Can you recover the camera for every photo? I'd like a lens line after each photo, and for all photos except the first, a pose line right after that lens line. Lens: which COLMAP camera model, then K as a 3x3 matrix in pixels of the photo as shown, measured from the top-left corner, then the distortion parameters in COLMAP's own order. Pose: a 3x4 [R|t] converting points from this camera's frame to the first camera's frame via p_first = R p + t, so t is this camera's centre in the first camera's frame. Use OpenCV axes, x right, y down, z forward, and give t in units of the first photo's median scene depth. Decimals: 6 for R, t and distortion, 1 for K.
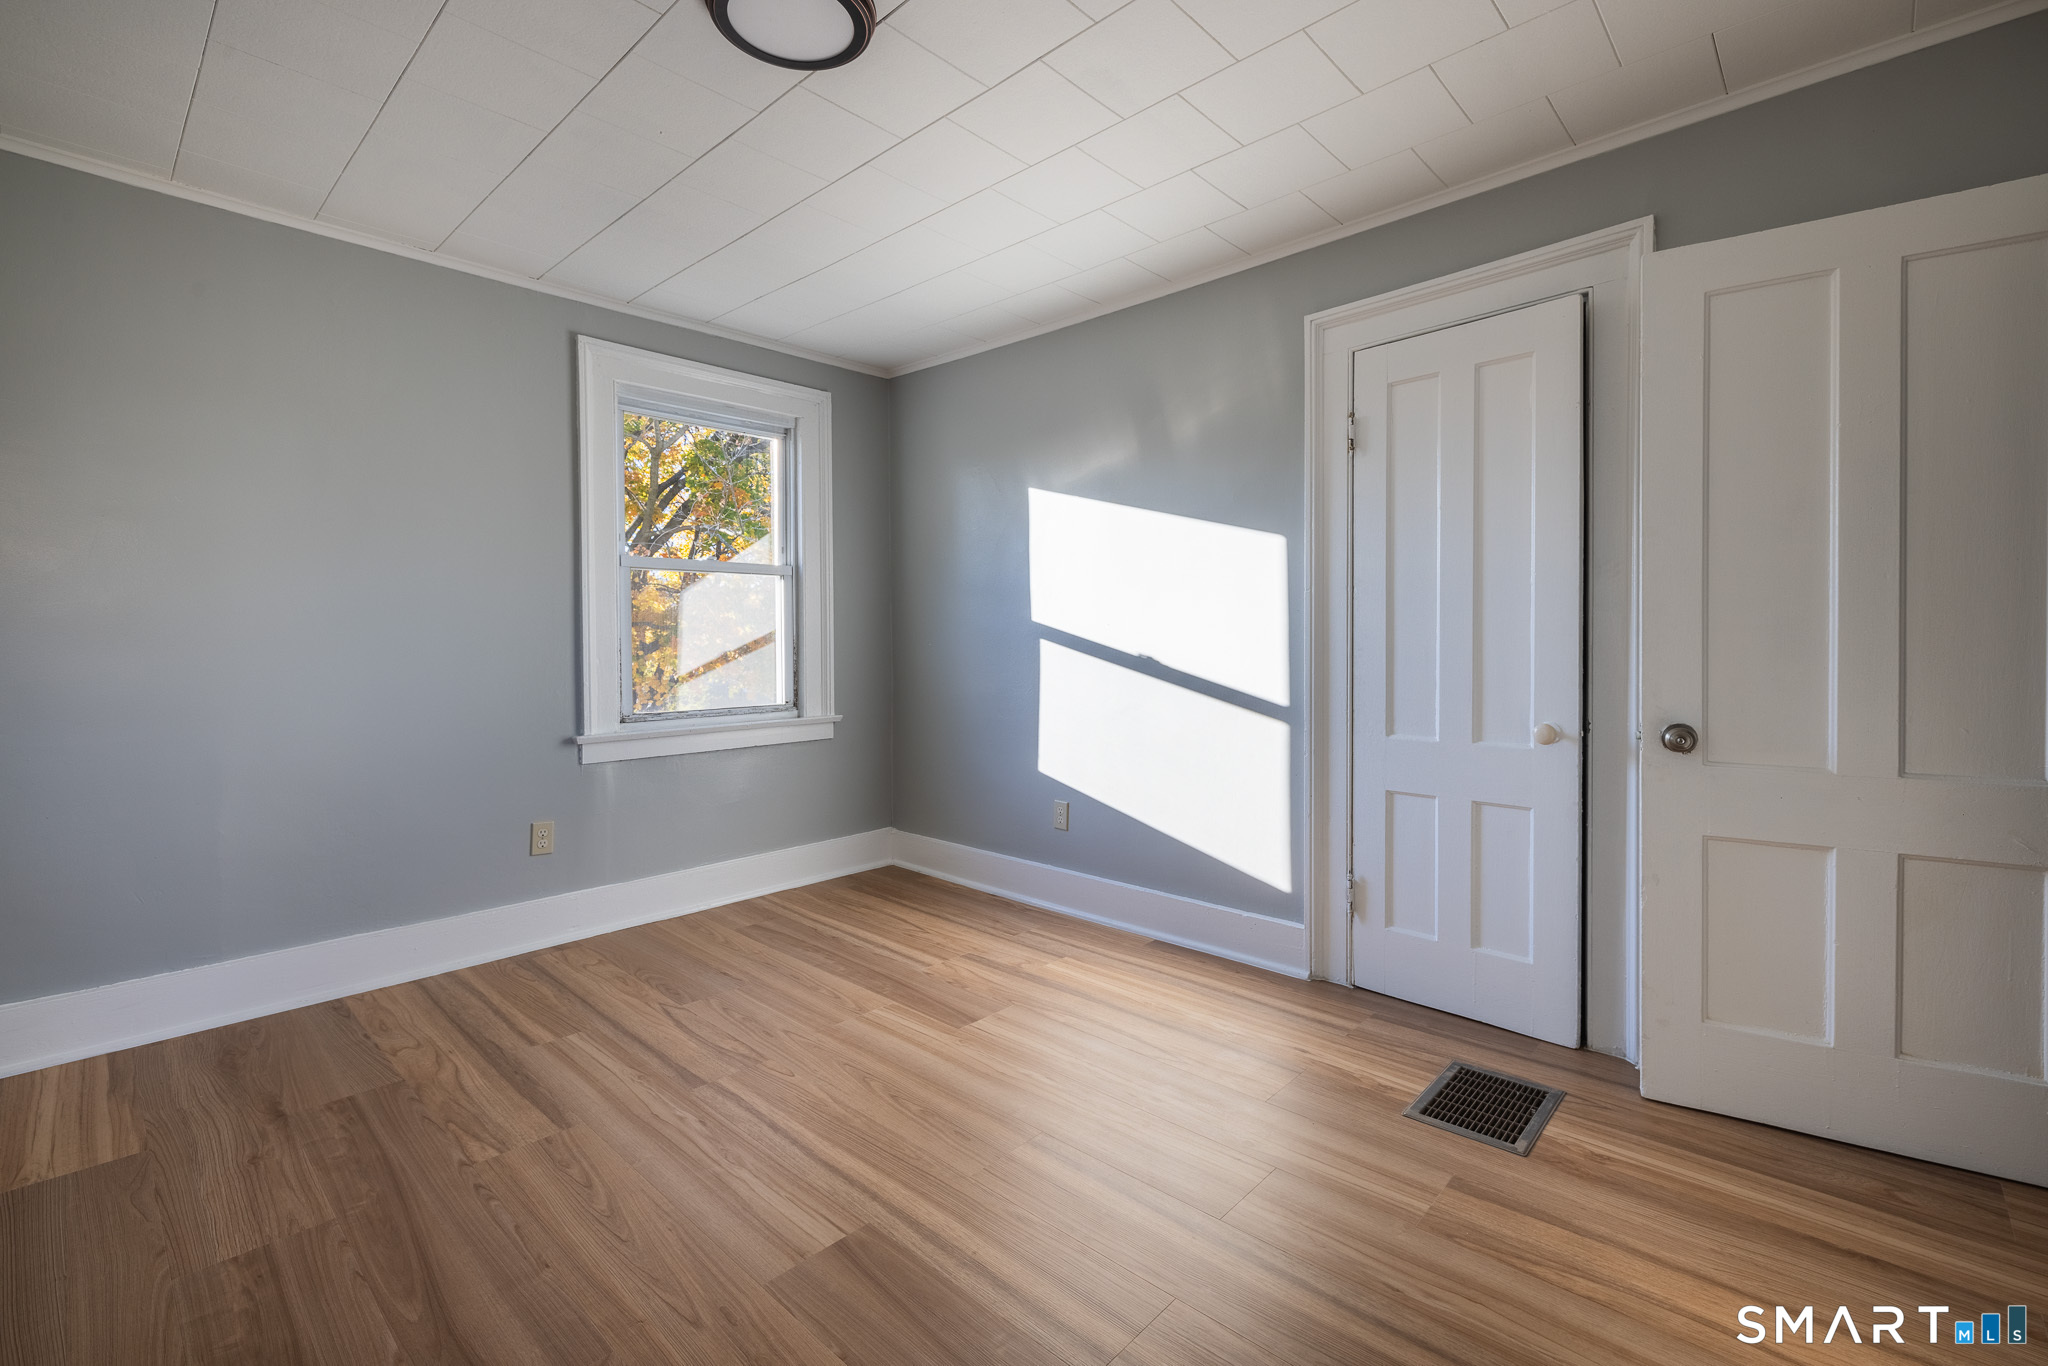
lens RADIAL K [[885.2, 0, 1026.7], [0, 885.2, 659.6], [0, 0, 1]] dist [-0.000659, -0.000152]
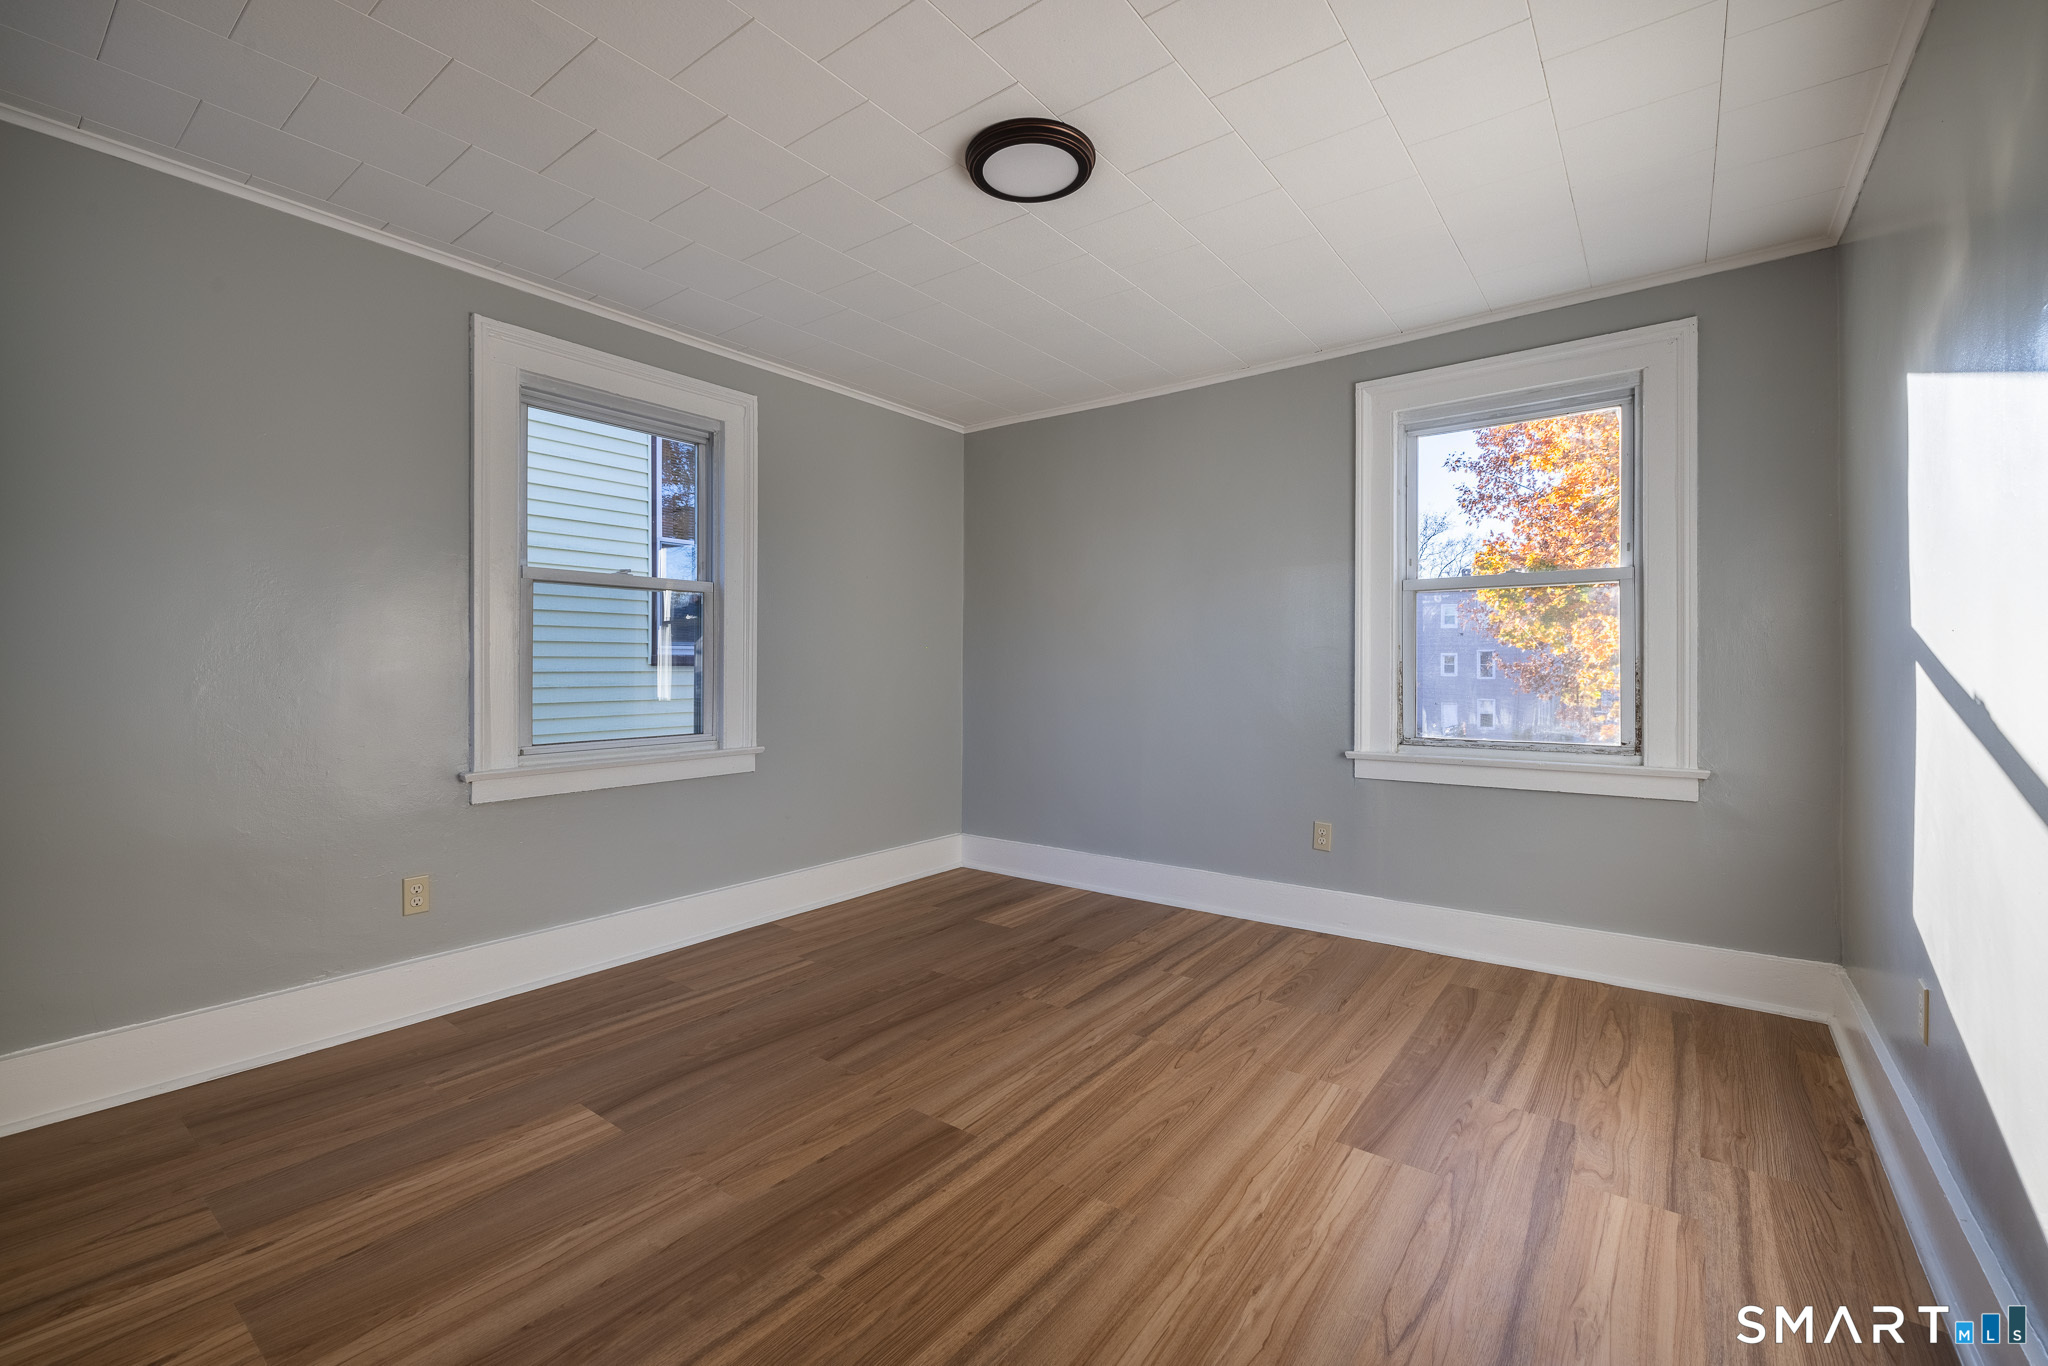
lens RADIAL K [[876.2, 0, 1001.6], [0, 876.2, 676.8], [0, 0, 1]] dist [-0.005745, -0.000145]
pose [[0.086200, 0.016149, -0.996147, 0.595384], [-0.020641, 0.999683, 0.014420, -0.014337], [0.996064, 0.019318, 0.086506, 0.527680]]
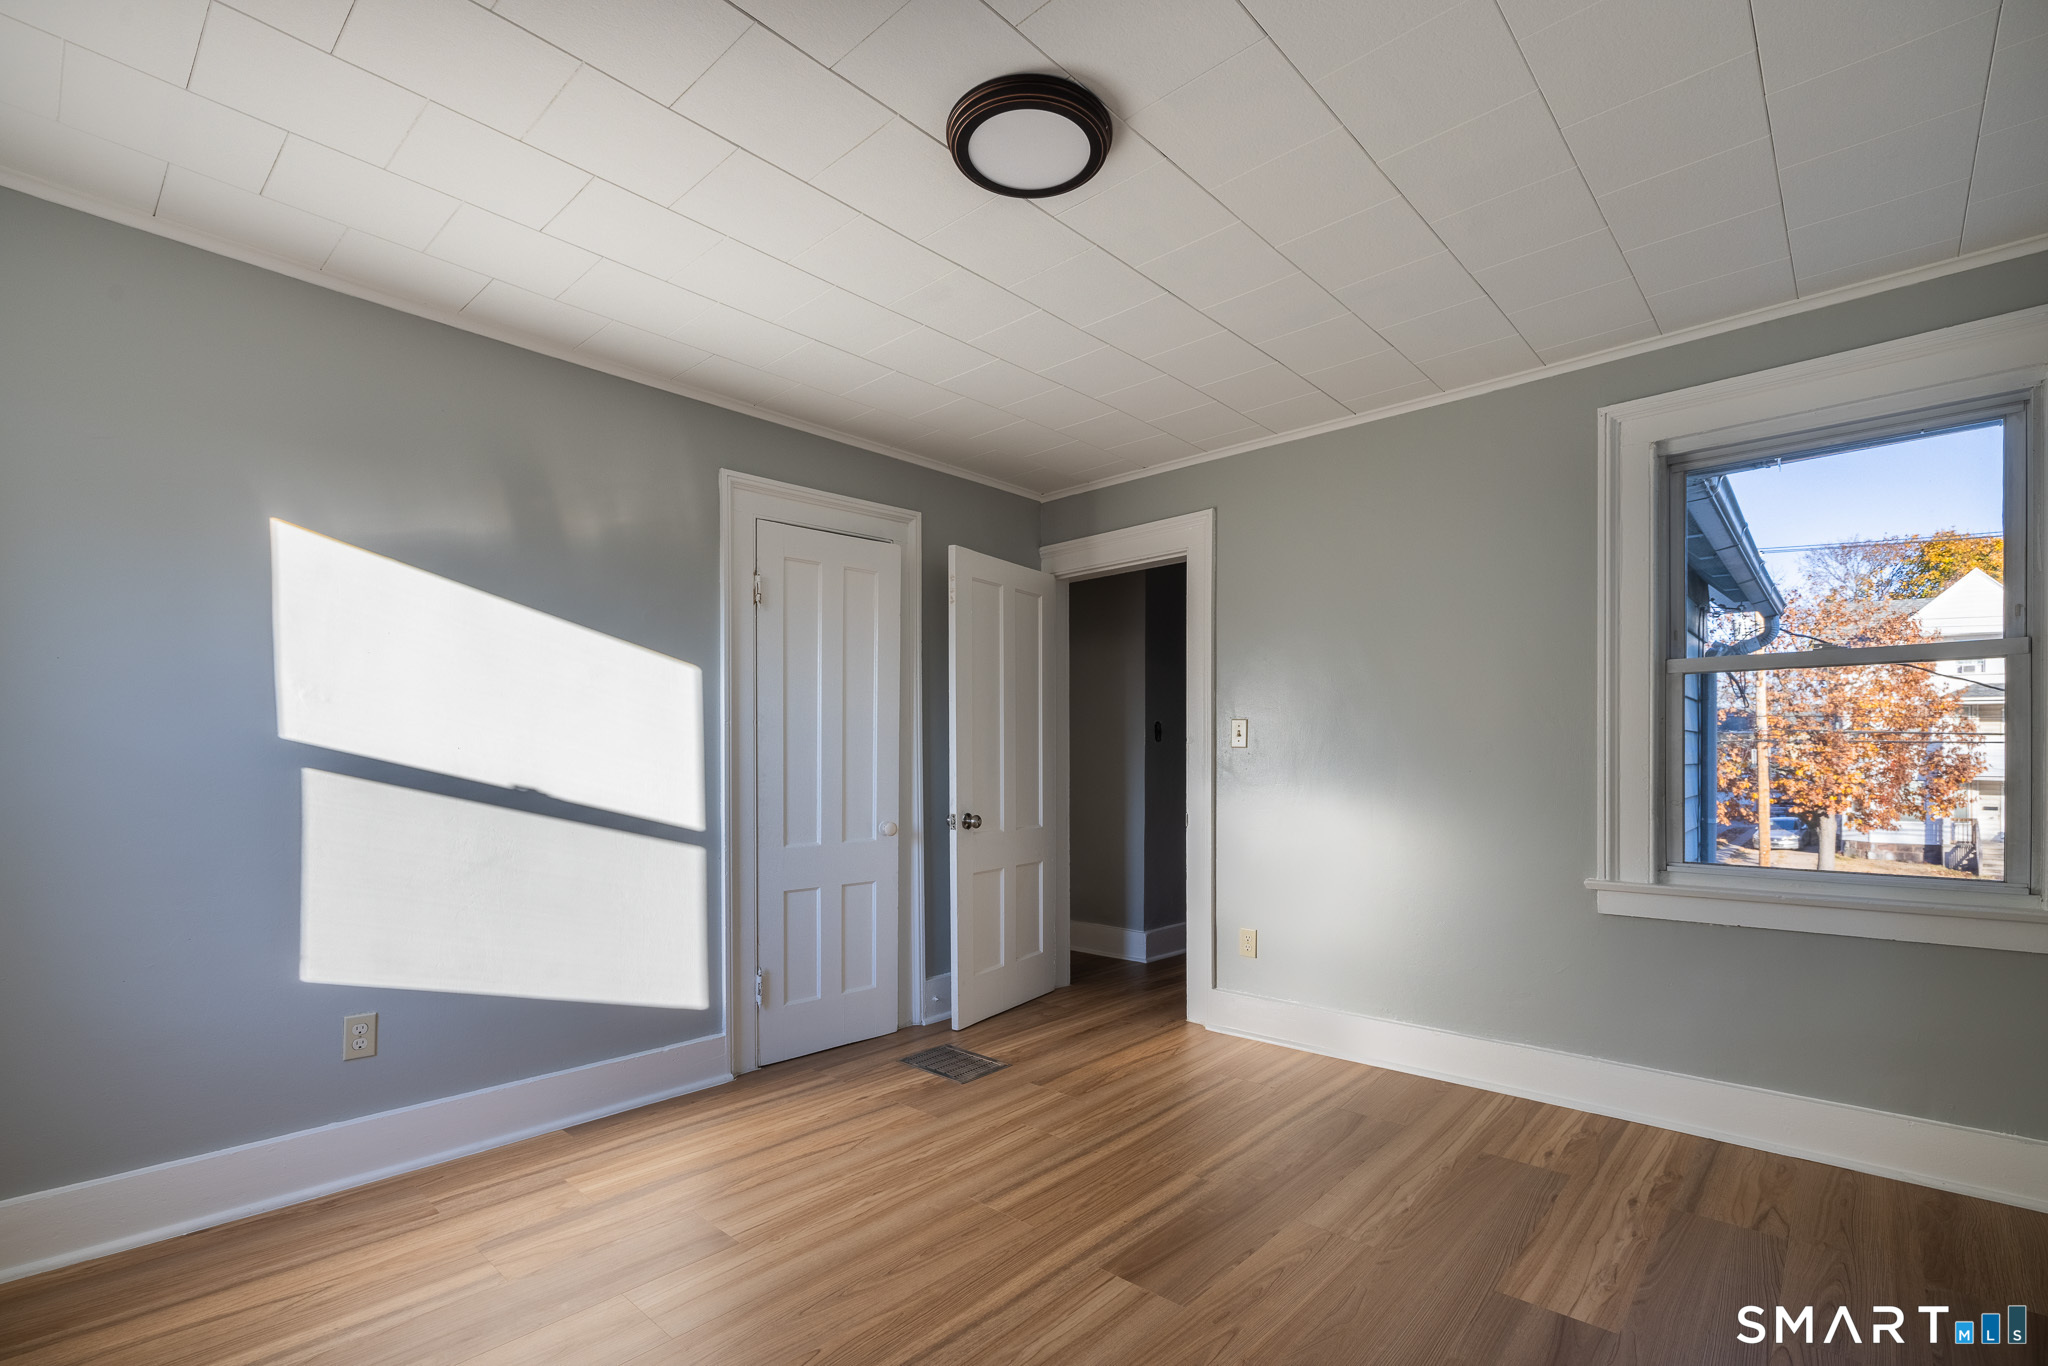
lens RADIAL K [[936.1, 0, 1019.7], [0, 936.1, 763.4], [0, 0, 1]] dist [0.000081, 0.000007]
pose [[-0.011068, 0.002222, 0.999936, -0.812878], [0.024839, 0.999690, -0.001947, -0.015237], [-0.999630, 0.024816, -0.011120, 0.635333]]
